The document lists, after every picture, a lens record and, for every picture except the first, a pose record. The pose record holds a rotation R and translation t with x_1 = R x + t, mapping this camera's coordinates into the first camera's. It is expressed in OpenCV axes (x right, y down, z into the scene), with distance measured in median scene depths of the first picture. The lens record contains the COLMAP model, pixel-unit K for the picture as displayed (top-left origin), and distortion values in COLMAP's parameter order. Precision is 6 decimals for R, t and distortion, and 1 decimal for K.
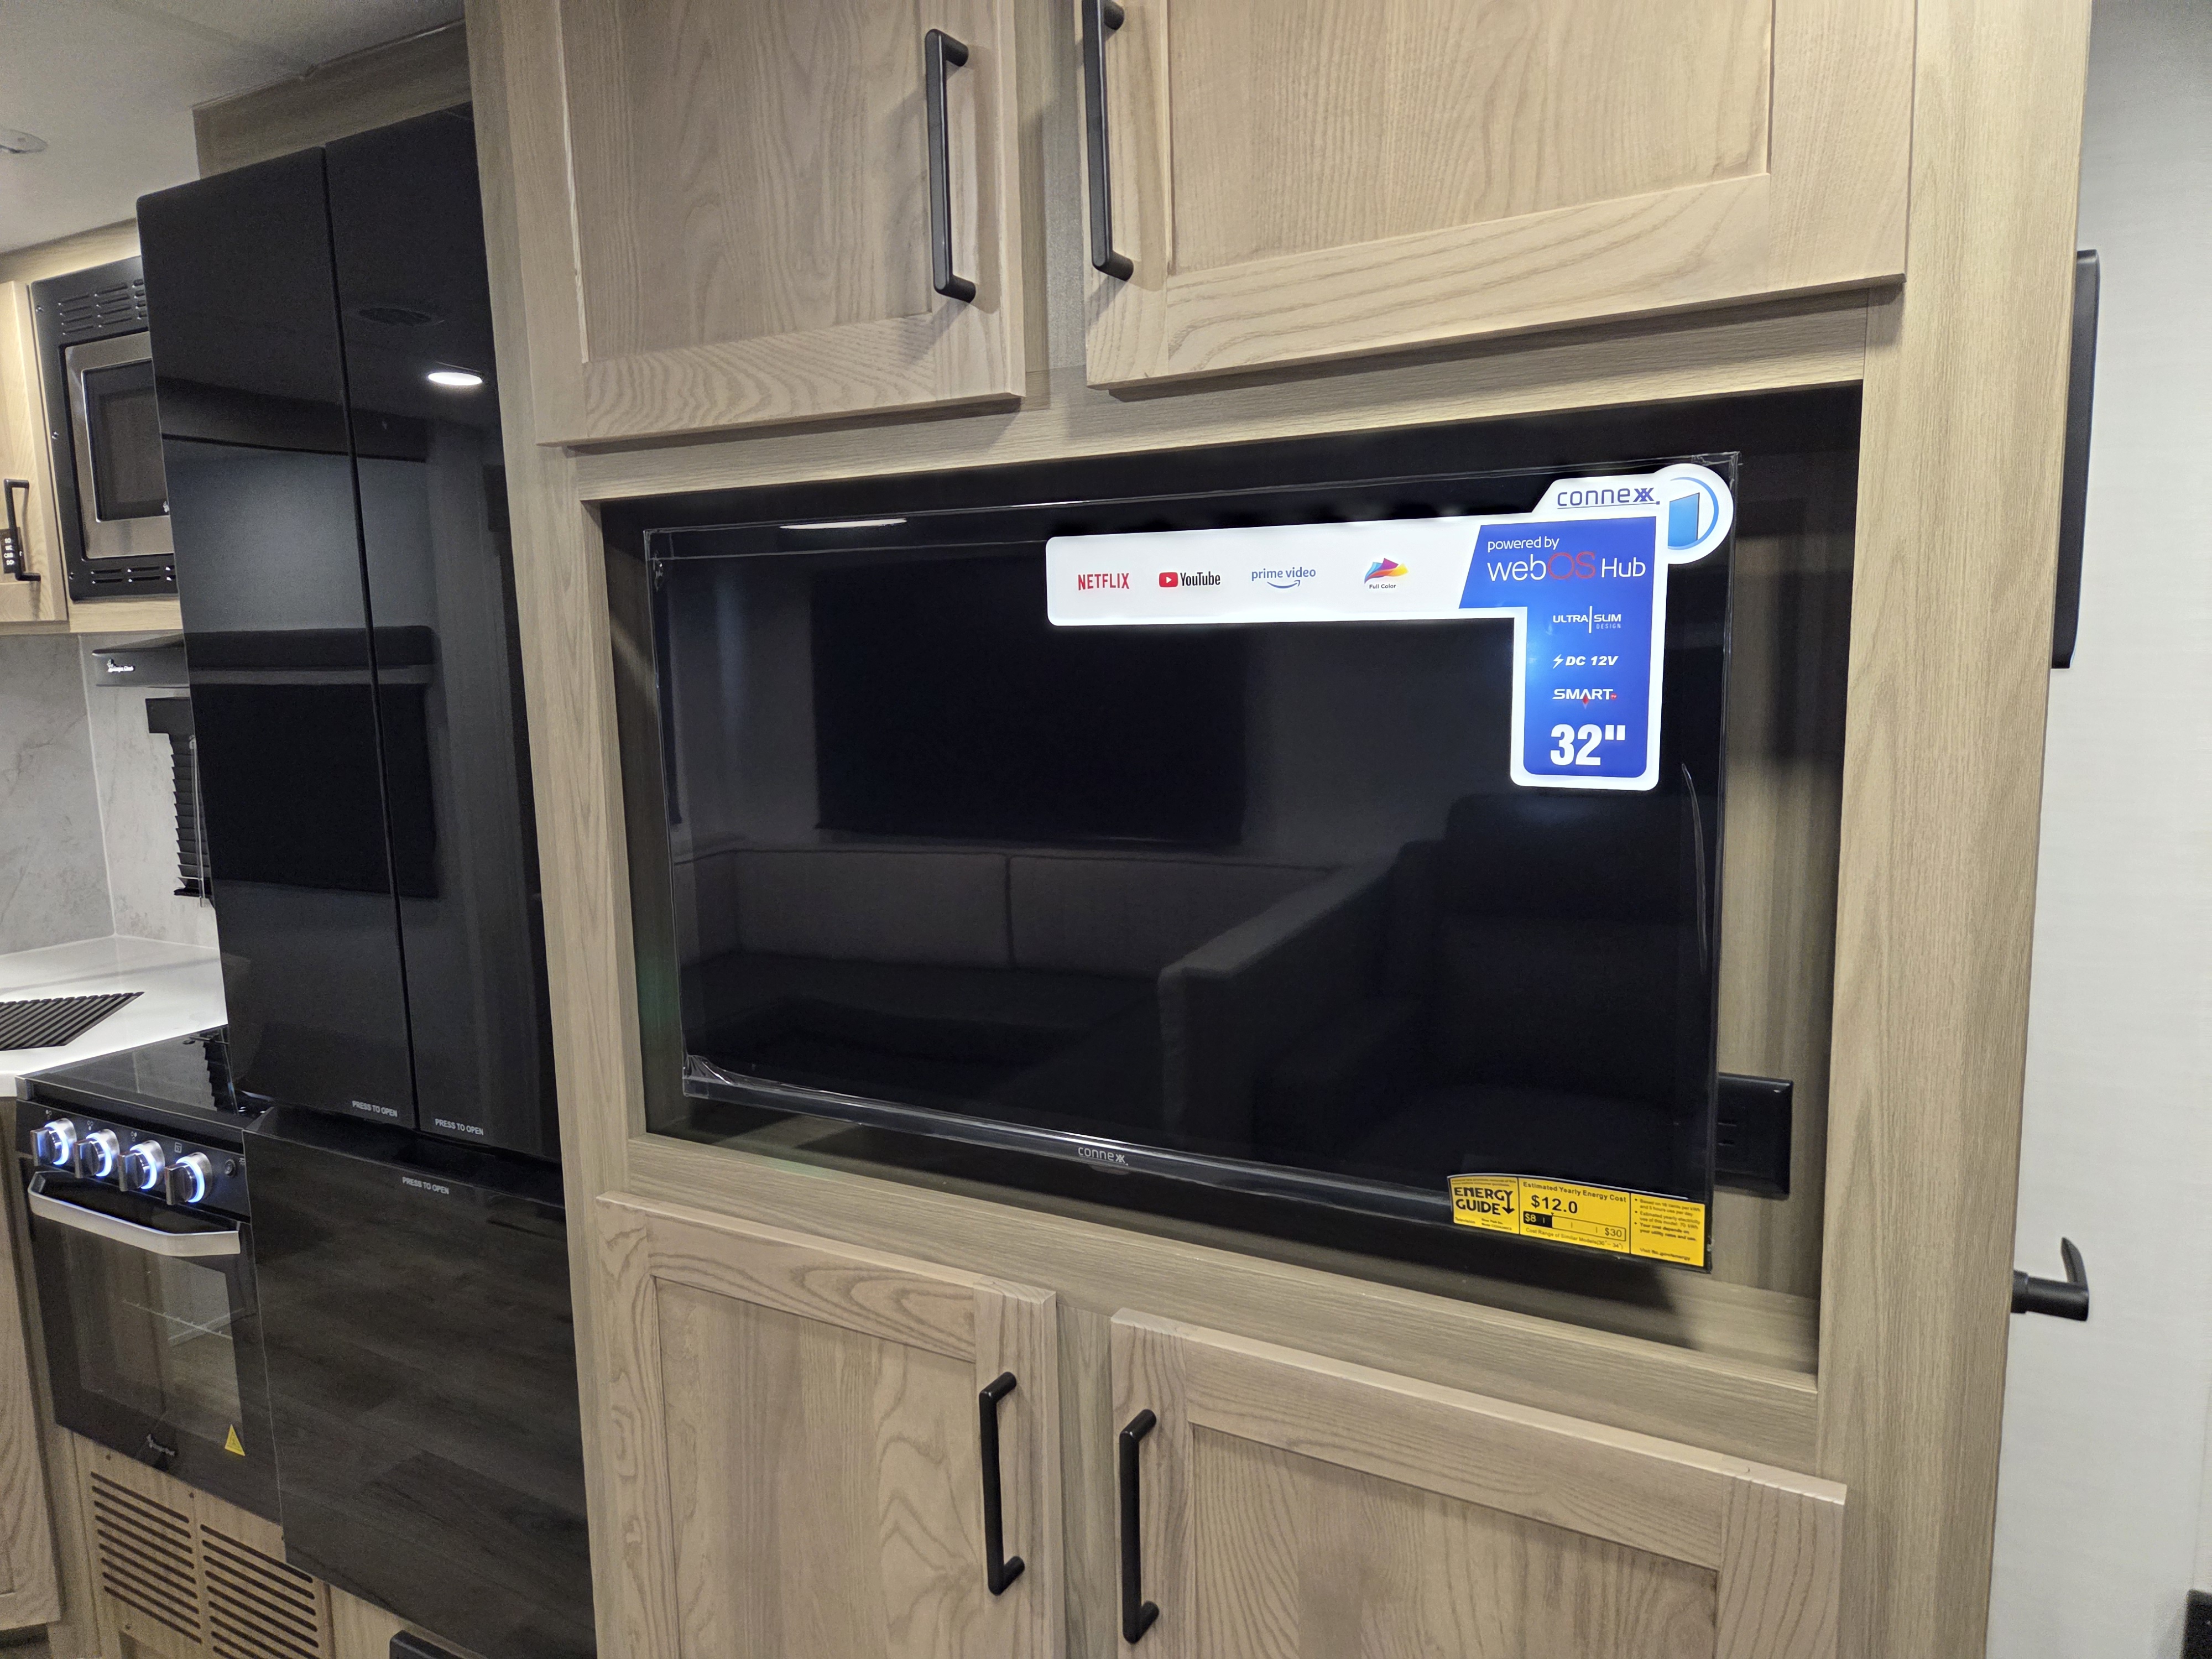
lens RADIAL K [[1483.0, 0, 1082.2], [0, 1483.0, 842.9], [0, 0, 1]] dist [0.062547, -0.057956]
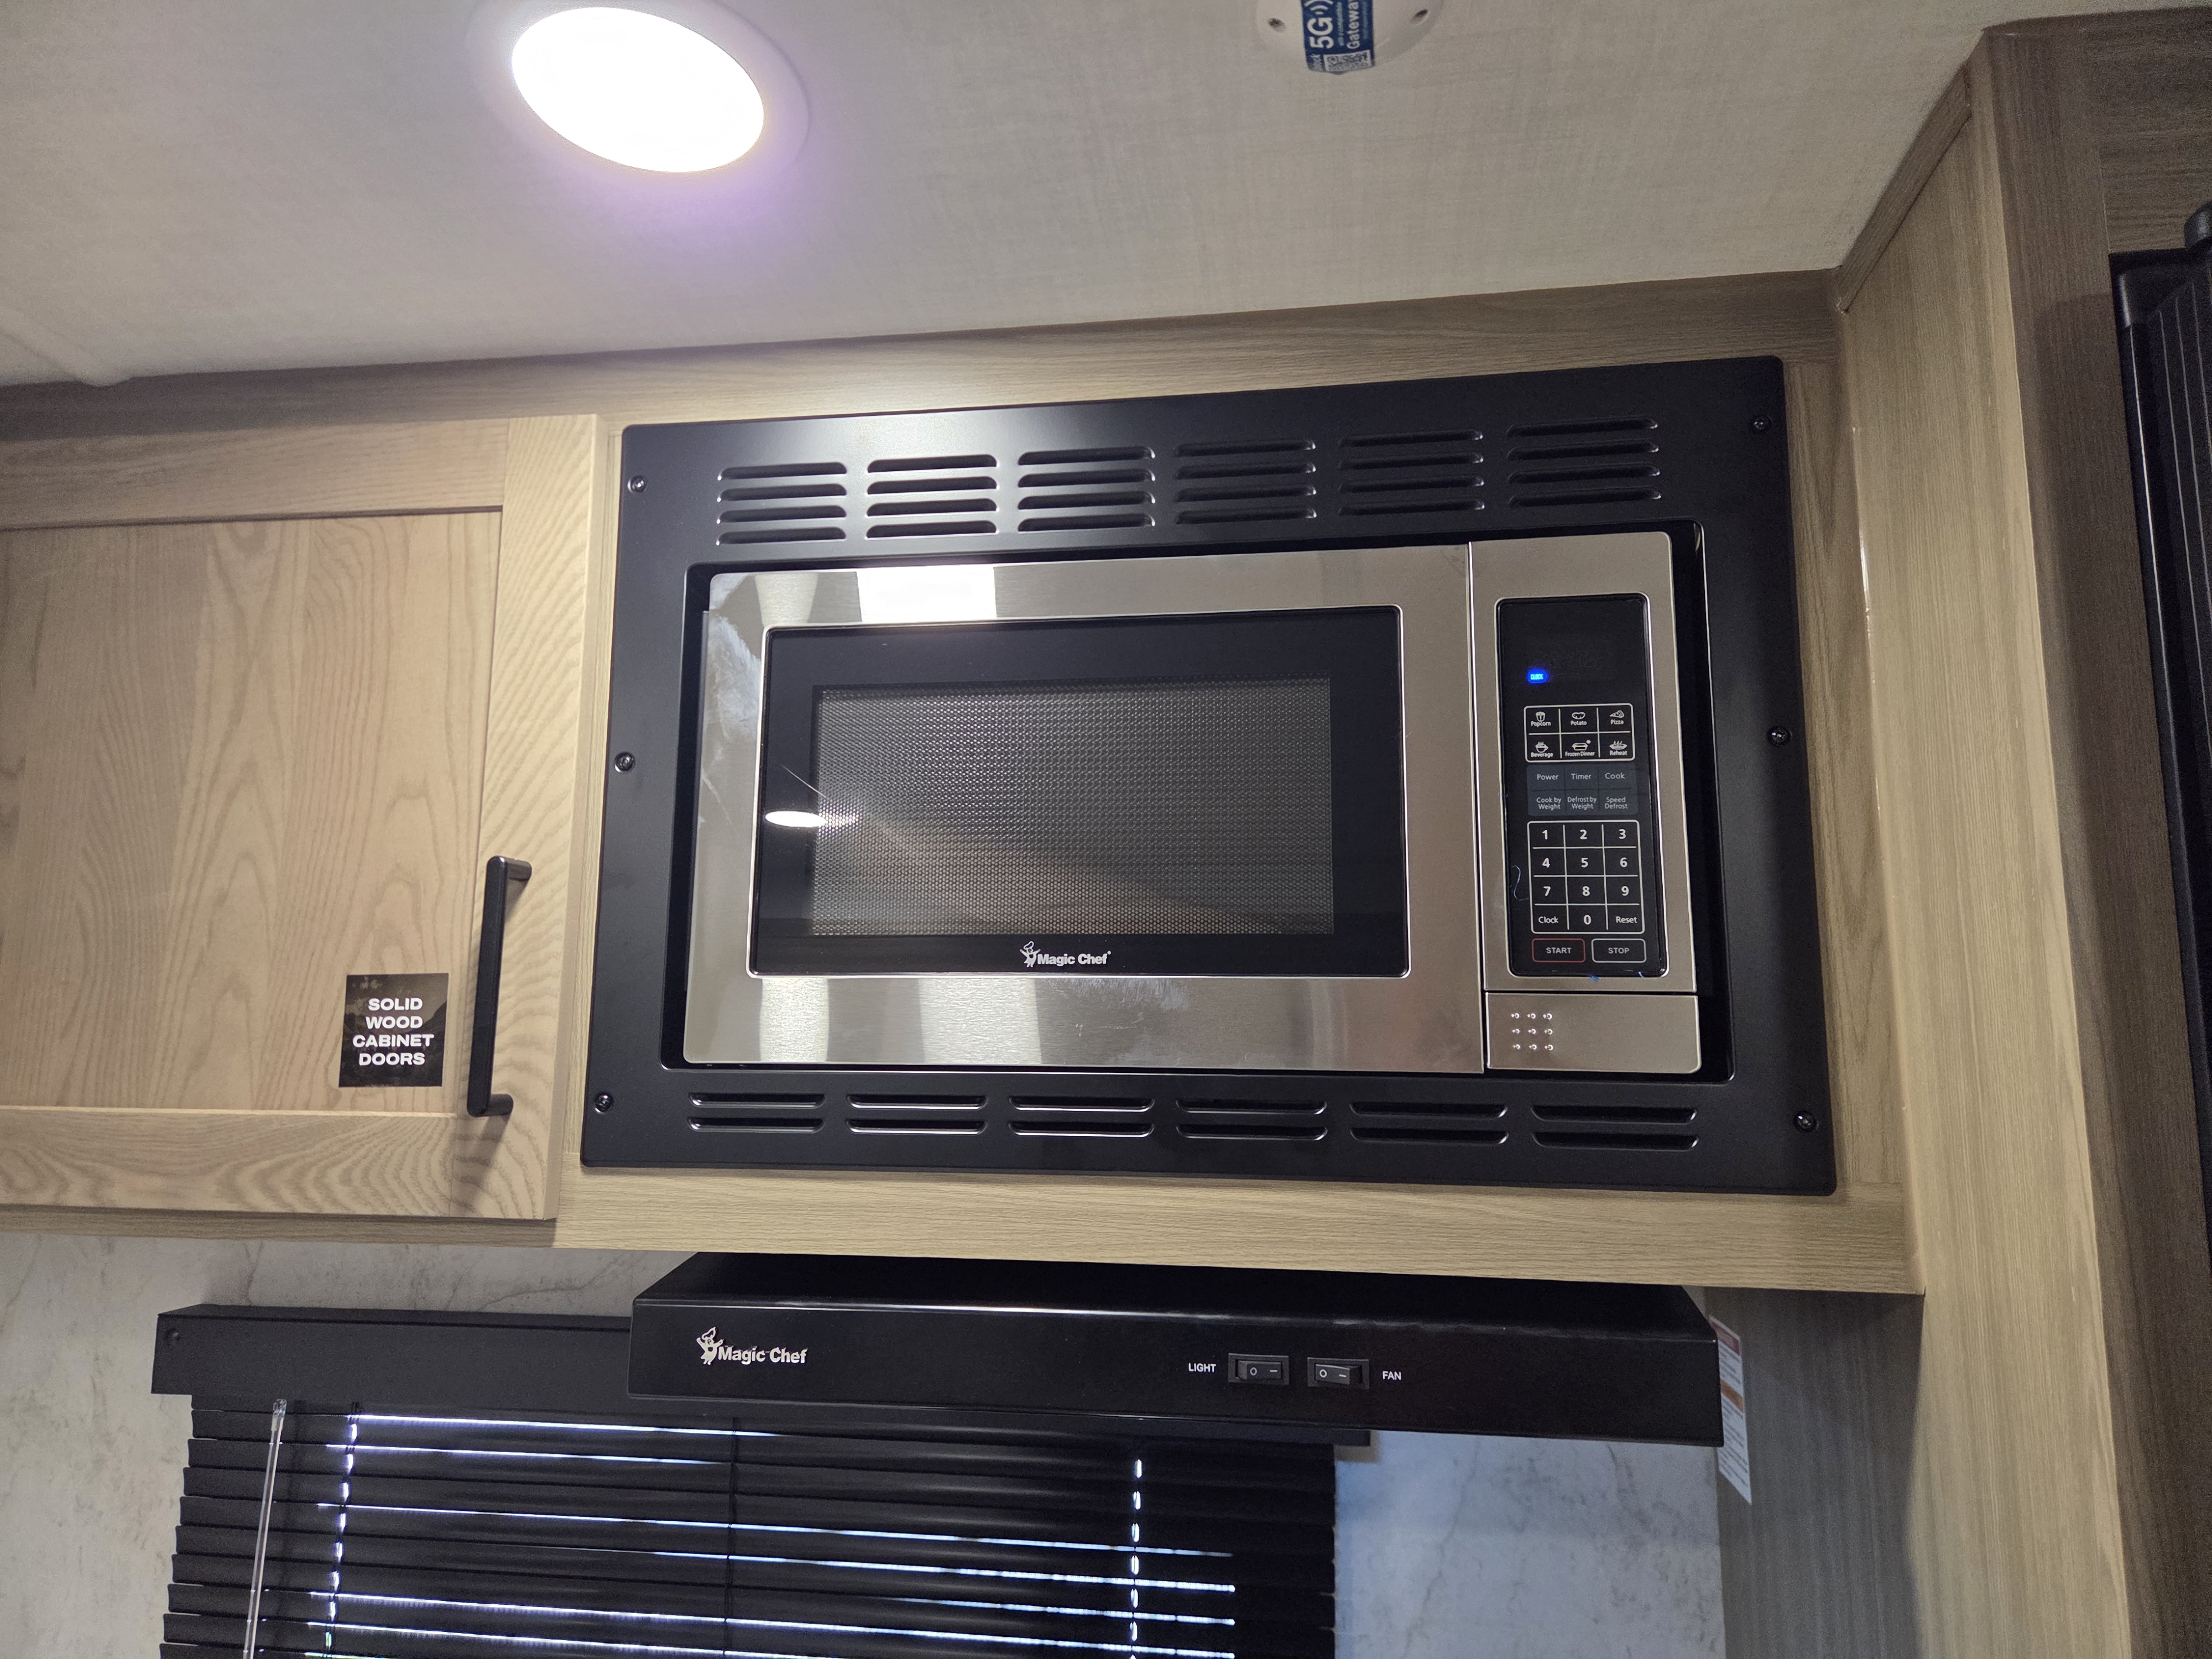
lens RADIAL K [[1475.0, 0, 1097.8], [0, 1475.0, 798.2], [0, 0, 1]] dist [0.061706, -0.051479]
pose [[0.936464, 0.087923, 0.339565, -1.405590], [0.021153, 0.952157, -0.304877, -0.268436], [-0.350125, 0.292689, 0.889801, 1.193160]]
